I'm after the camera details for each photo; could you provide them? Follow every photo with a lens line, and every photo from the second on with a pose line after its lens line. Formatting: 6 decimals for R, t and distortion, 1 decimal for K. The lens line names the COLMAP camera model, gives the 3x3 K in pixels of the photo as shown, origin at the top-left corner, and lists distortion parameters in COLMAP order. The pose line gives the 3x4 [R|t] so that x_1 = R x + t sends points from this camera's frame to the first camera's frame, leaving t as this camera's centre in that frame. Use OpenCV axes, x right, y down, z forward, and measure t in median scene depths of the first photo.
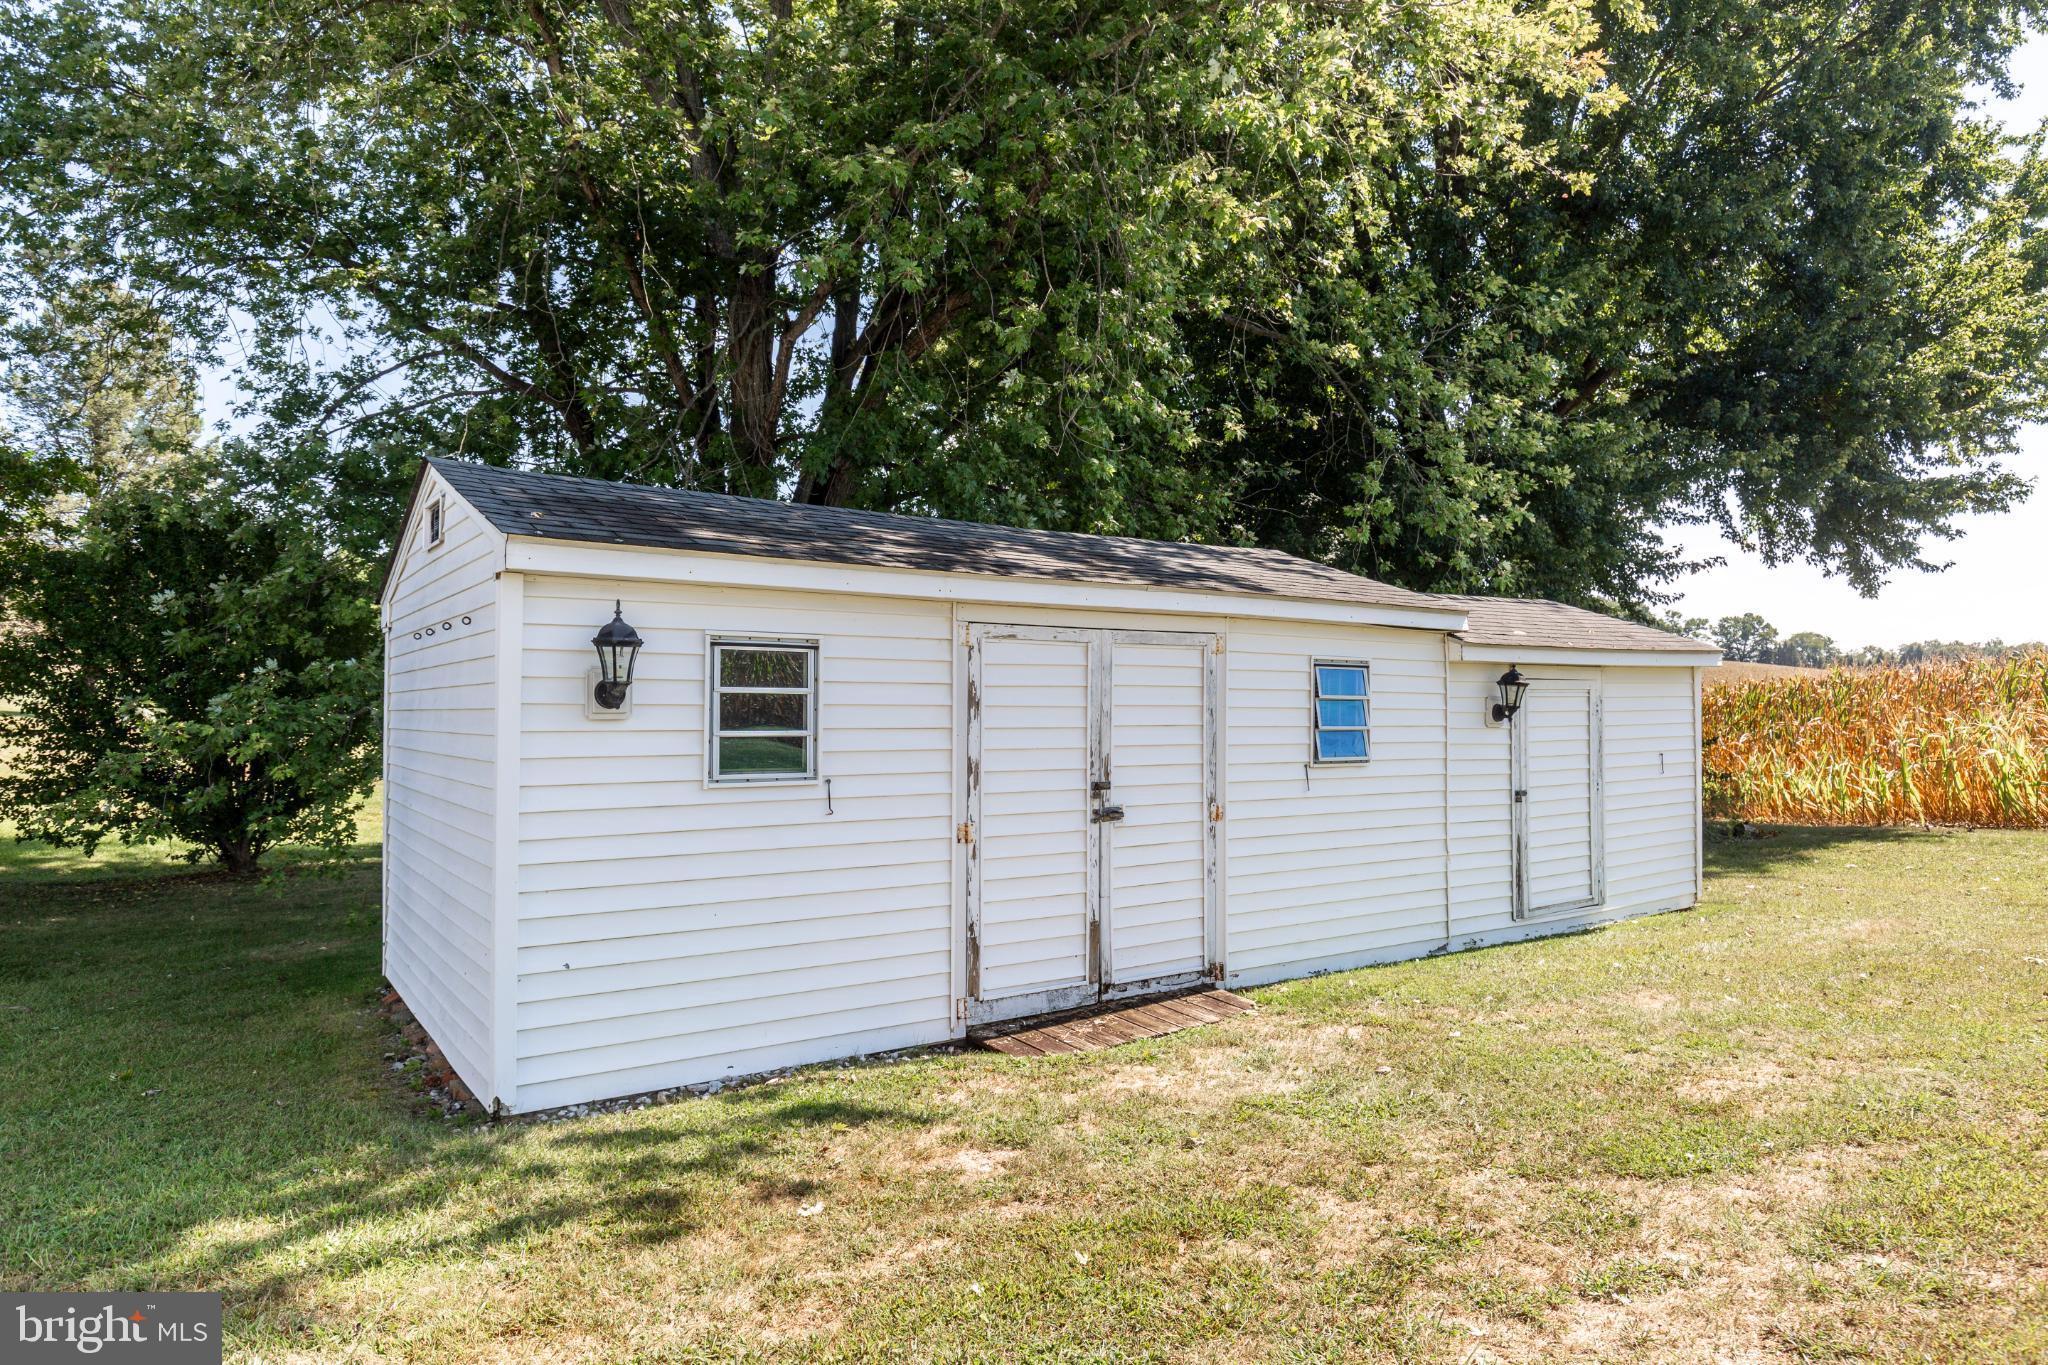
lens RADIAL K [[1244.3, 0, 1029.6], [0, 1244.3, 685.1], [0, 0, 1]] dist [0.003551, 0.000337]
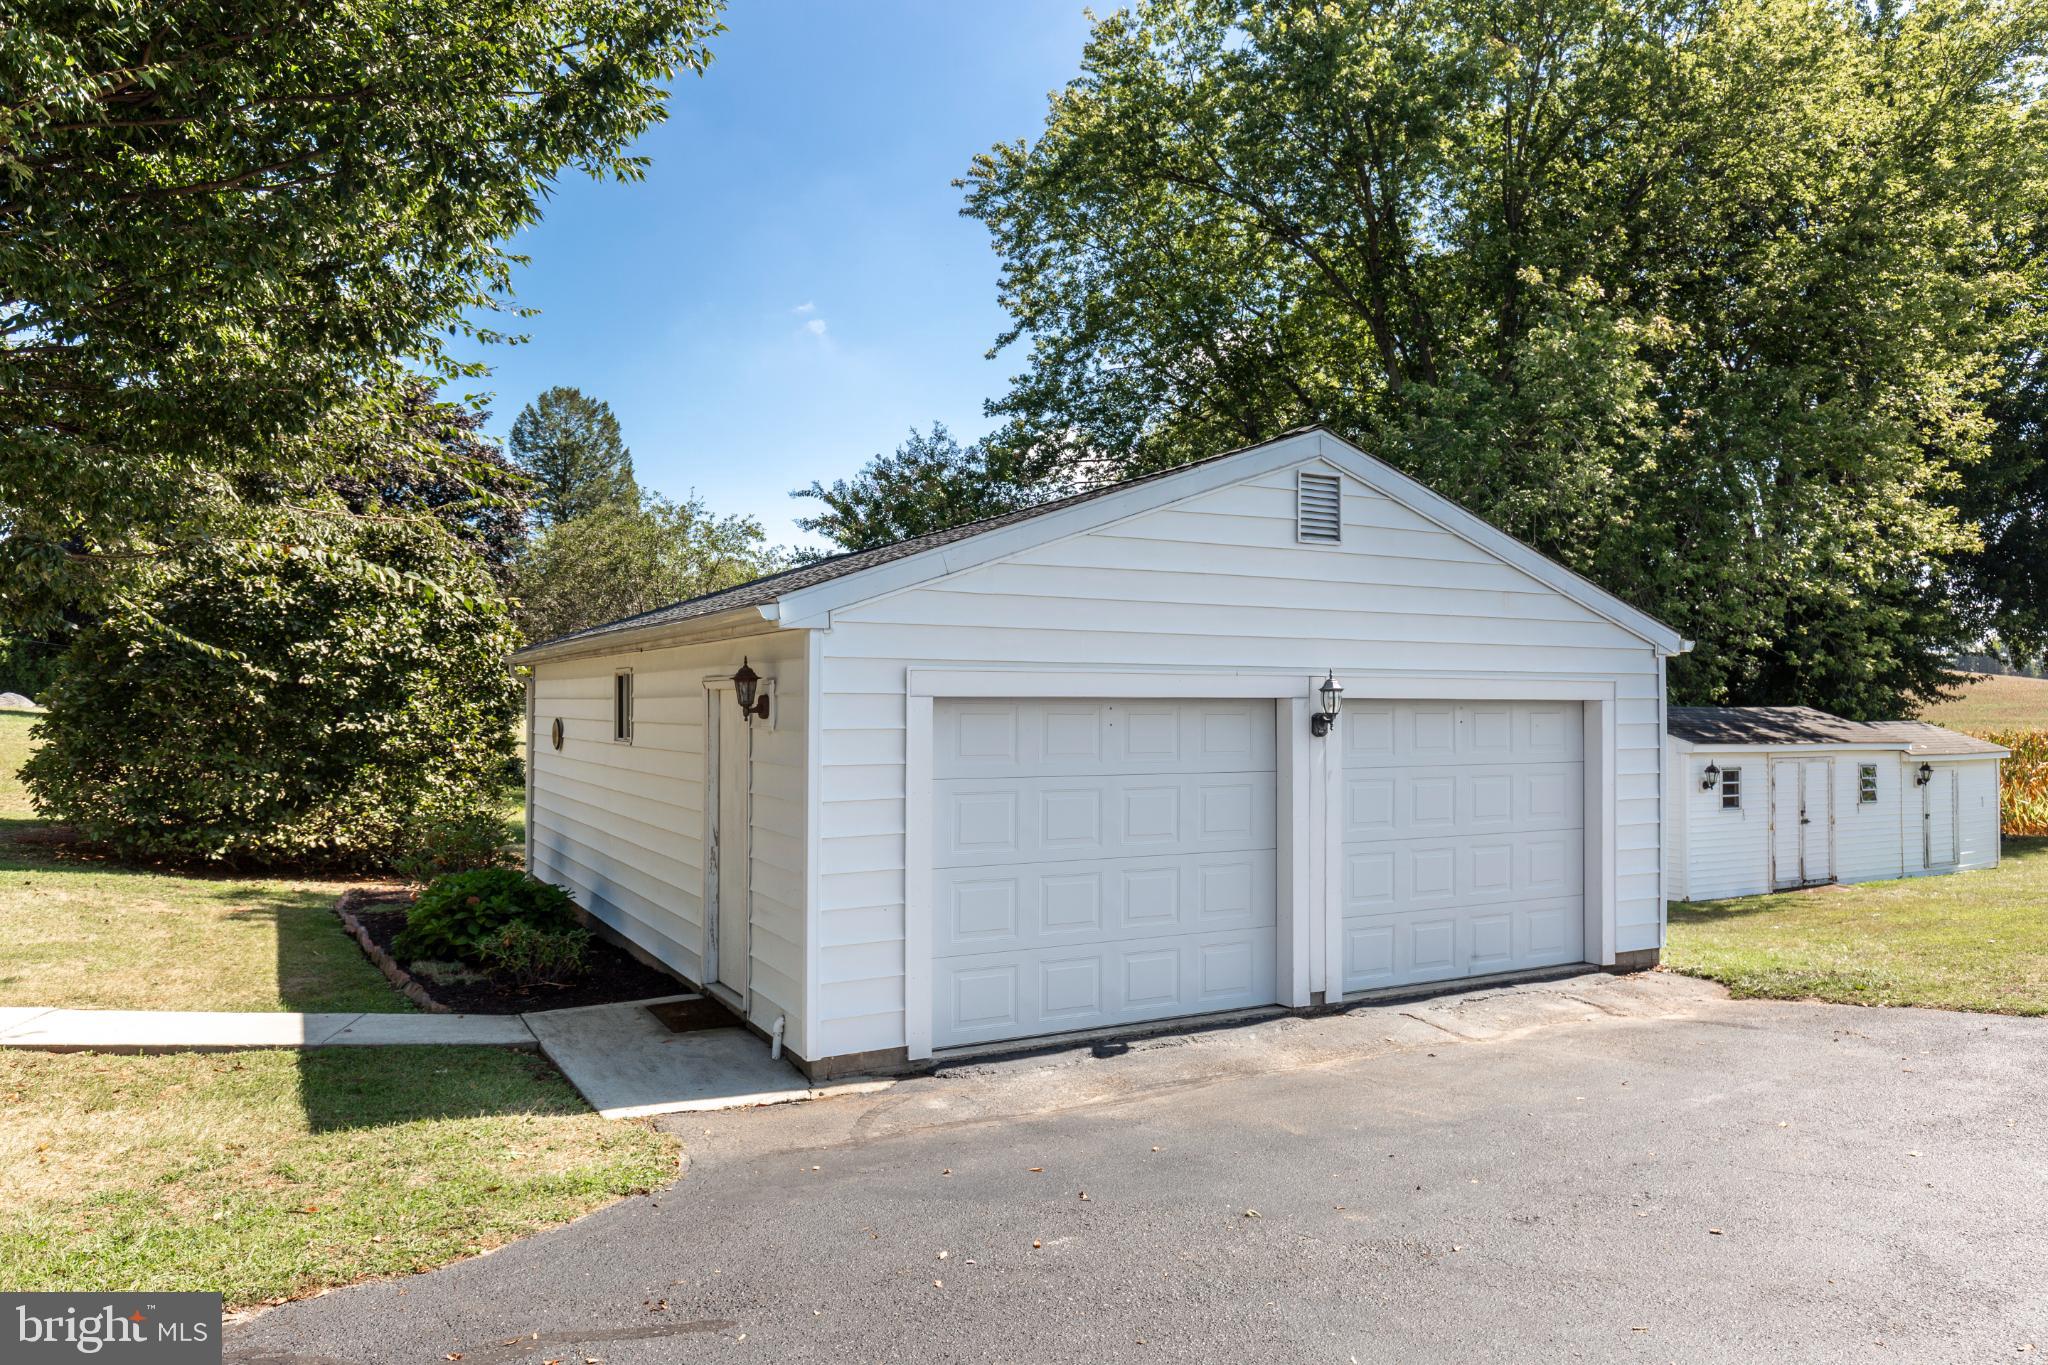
lens RADIAL K [[1358.8, 0, 1023.2], [0, 1358.8, 687.8], [0, 0, 1]] dist [0.001694, -0.001268]
pose [[0.997348, 0.002853, -0.072719, -1.322647], [-0.002944, 0.999995, -0.001141, -0.172496], [0.072715, 0.001352, 0.997352, -1.992205]]
